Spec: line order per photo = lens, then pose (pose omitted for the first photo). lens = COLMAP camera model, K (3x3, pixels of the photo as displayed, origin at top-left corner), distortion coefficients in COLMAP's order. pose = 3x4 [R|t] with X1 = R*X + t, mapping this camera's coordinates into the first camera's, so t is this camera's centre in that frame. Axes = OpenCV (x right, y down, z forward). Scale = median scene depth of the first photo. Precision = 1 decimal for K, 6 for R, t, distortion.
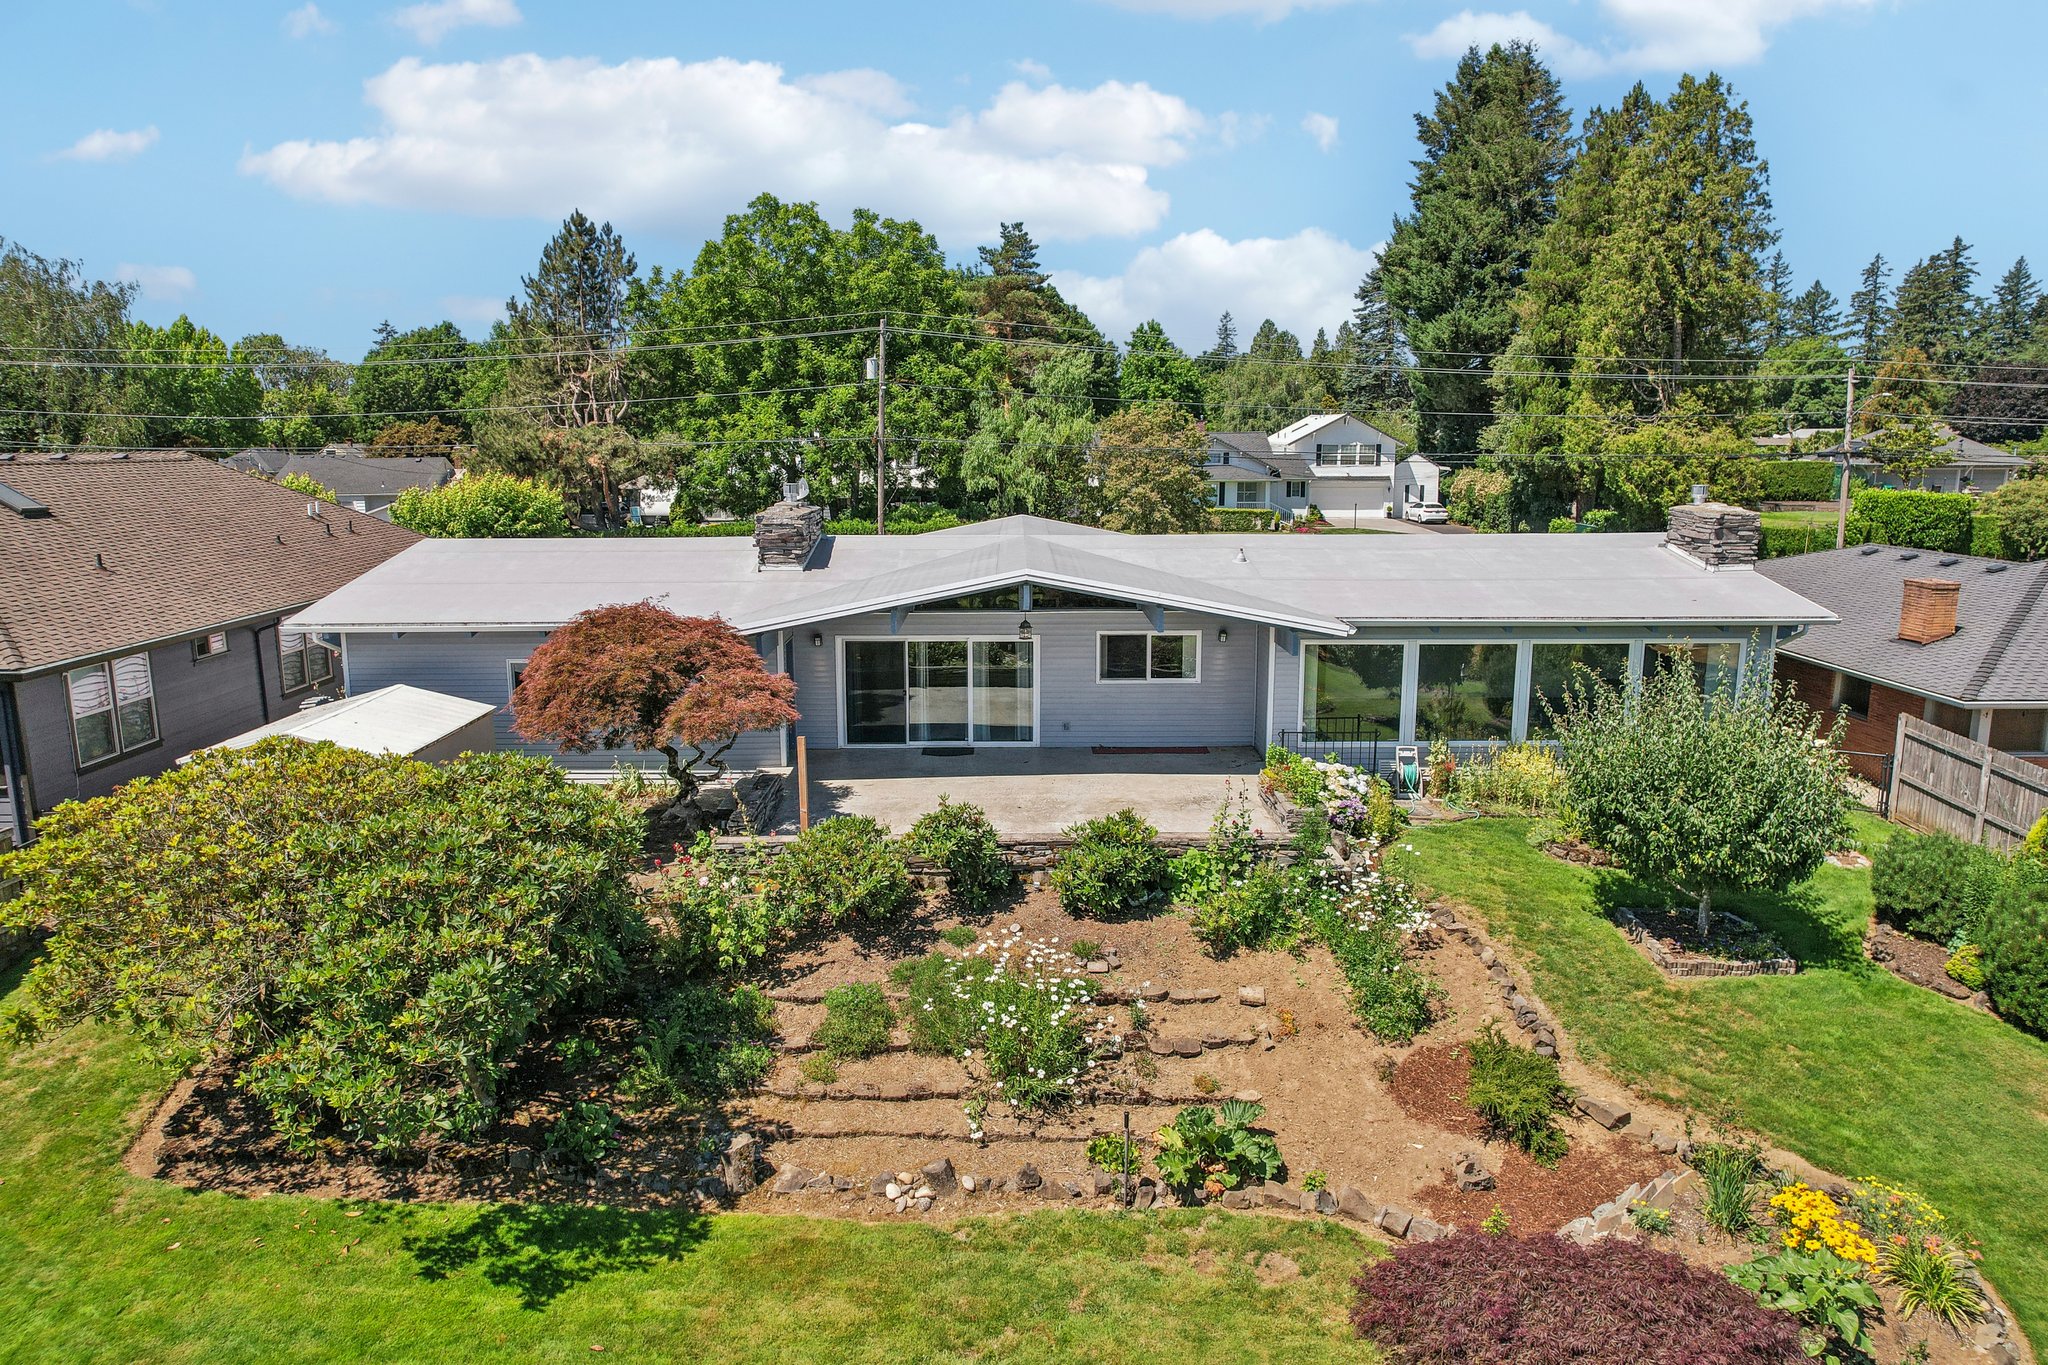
lens RADIAL K [[1346.4, 0, 1020.3], [0, 1346.4, 689.8], [0, 0, 1]] dist [-0.077747, 0.074845]
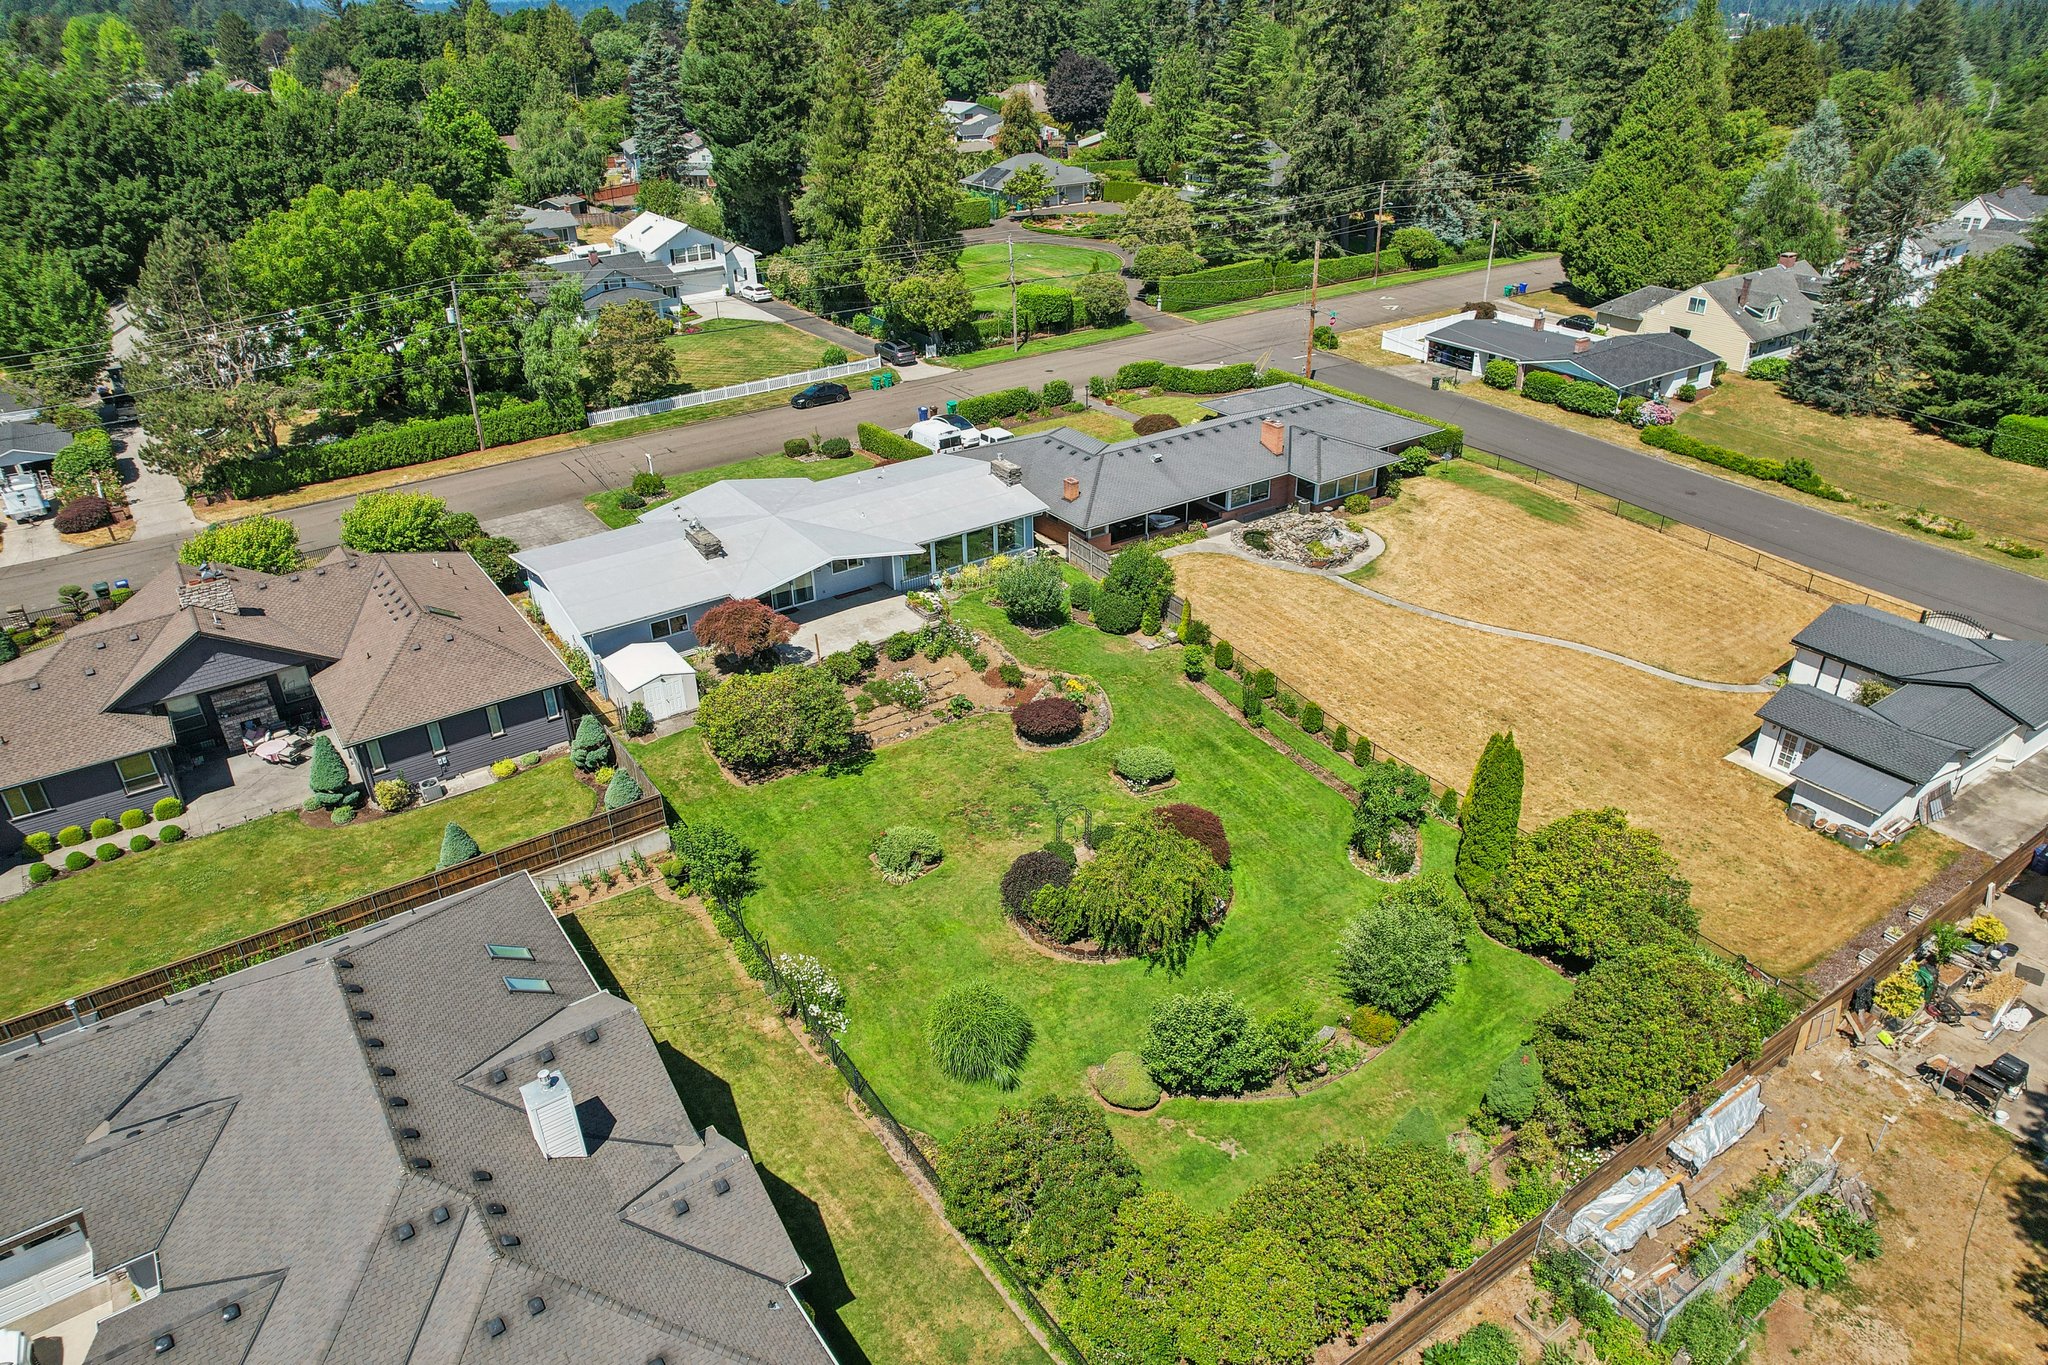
lens RADIAL K [[1320.7, 0, 1022.7], [0, 1320.7, 694.3], [0, 0, 1]] dist [-0.072759, 0.064453]
pose [[0.827200, -0.281452, 0.486338, -1.457798], [0.119279, 0.933740, 0.337493, -0.930671], [-0.549102, -0.221164, 0.805961, -2.144209]]
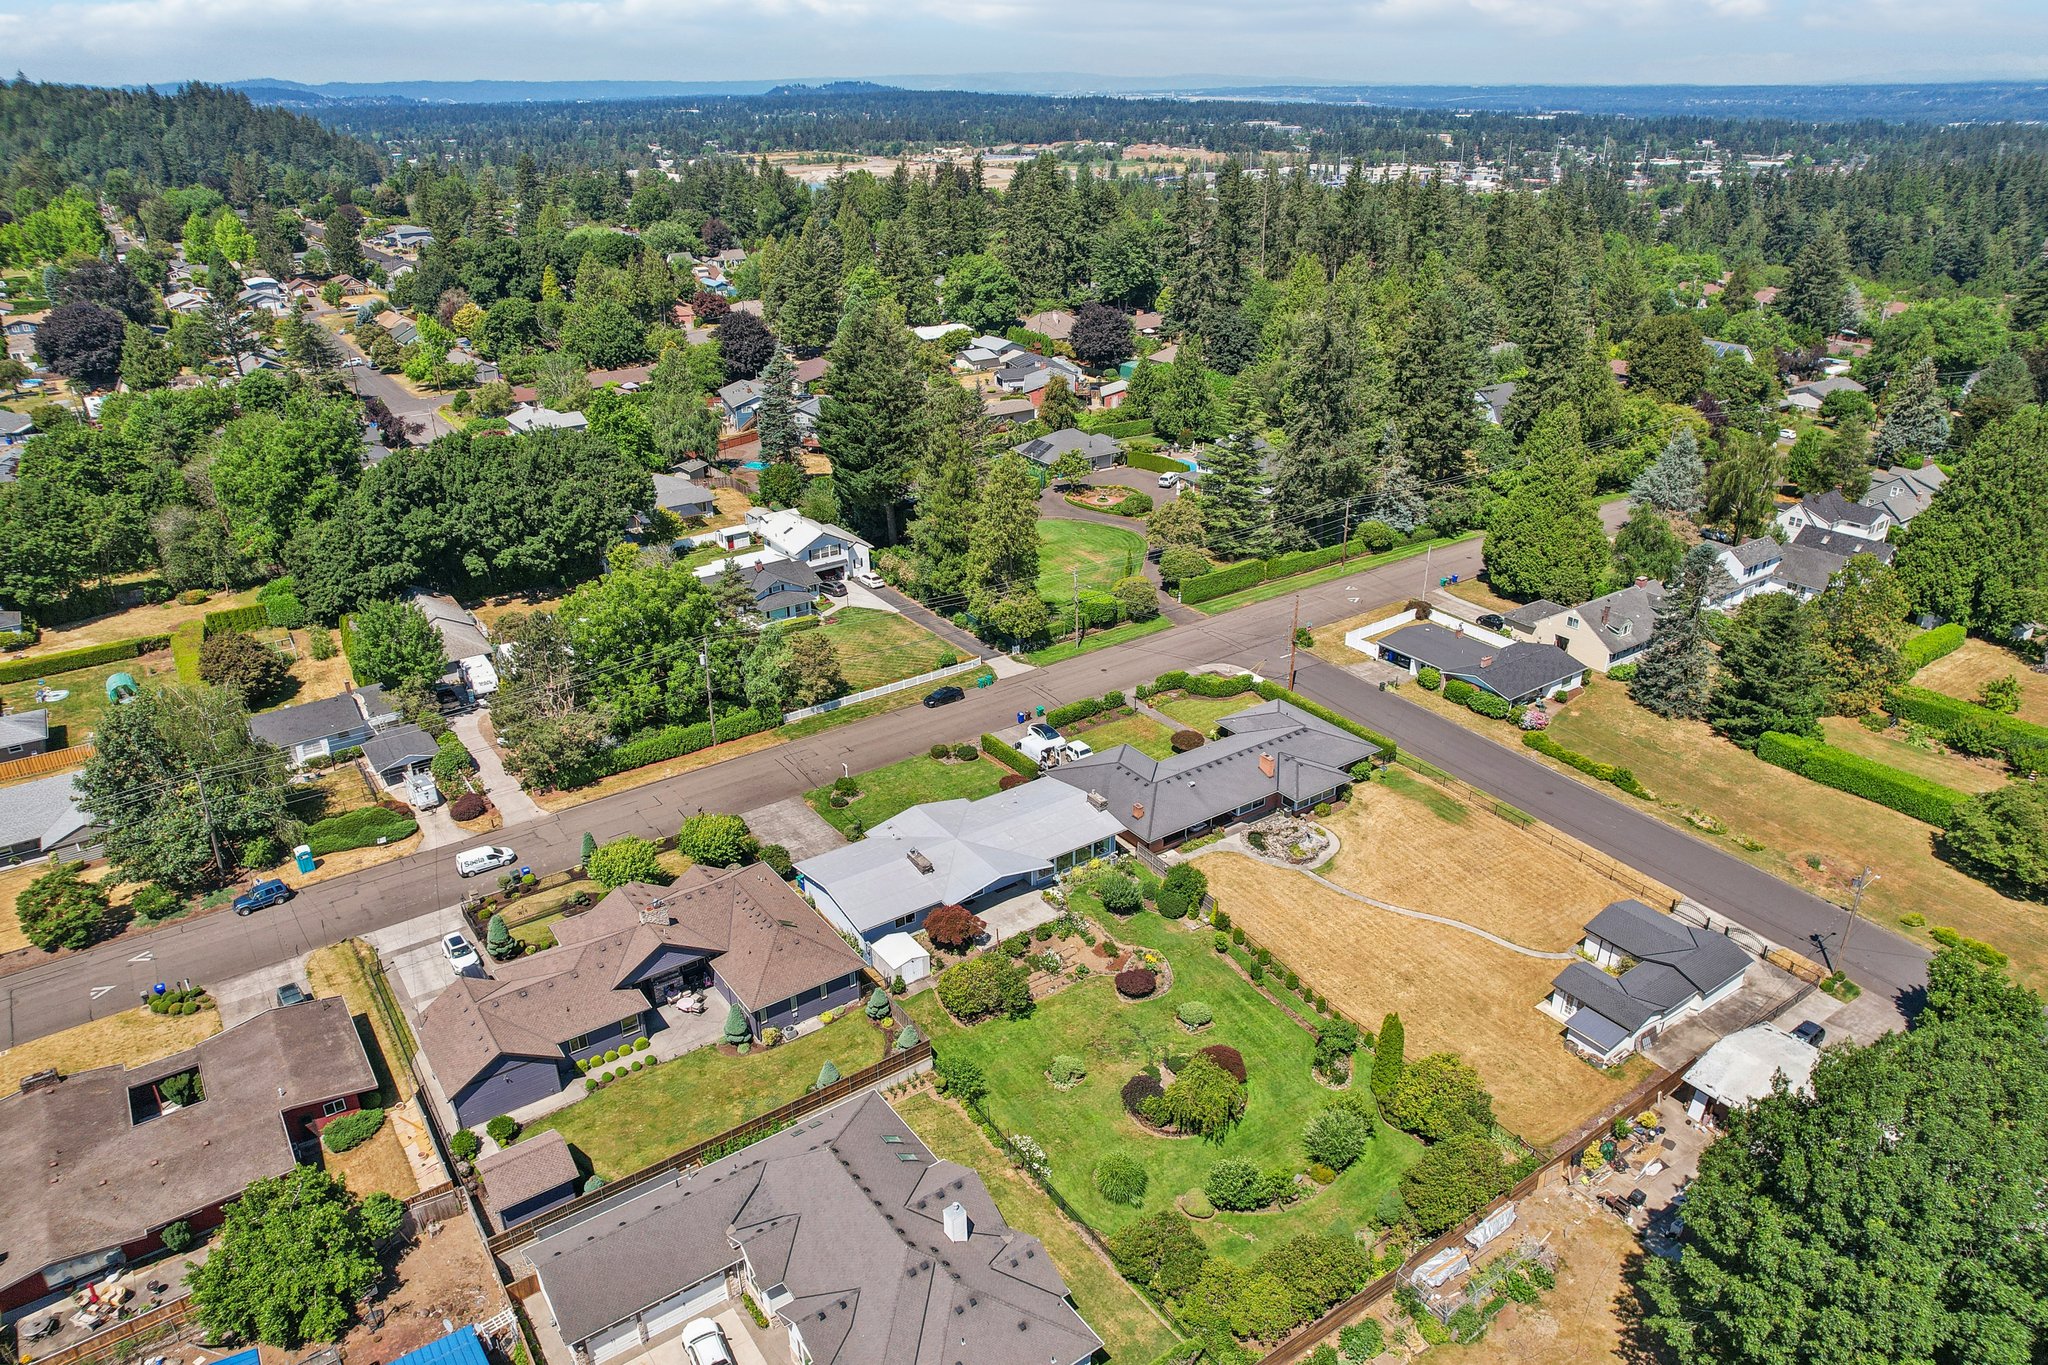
lens RADIAL K [[1330.8, 0, 1022.7], [0, 1330.8, 700.3], [0, 0, 1]] dist [-0.067313, 0.055267]
pose [[0.823704, -0.245867, 0.510941, -2.846548], [0.110713, 0.953494, 0.280343, -2.584432], [-0.556106, -0.174352, 0.812618, -3.683640]]
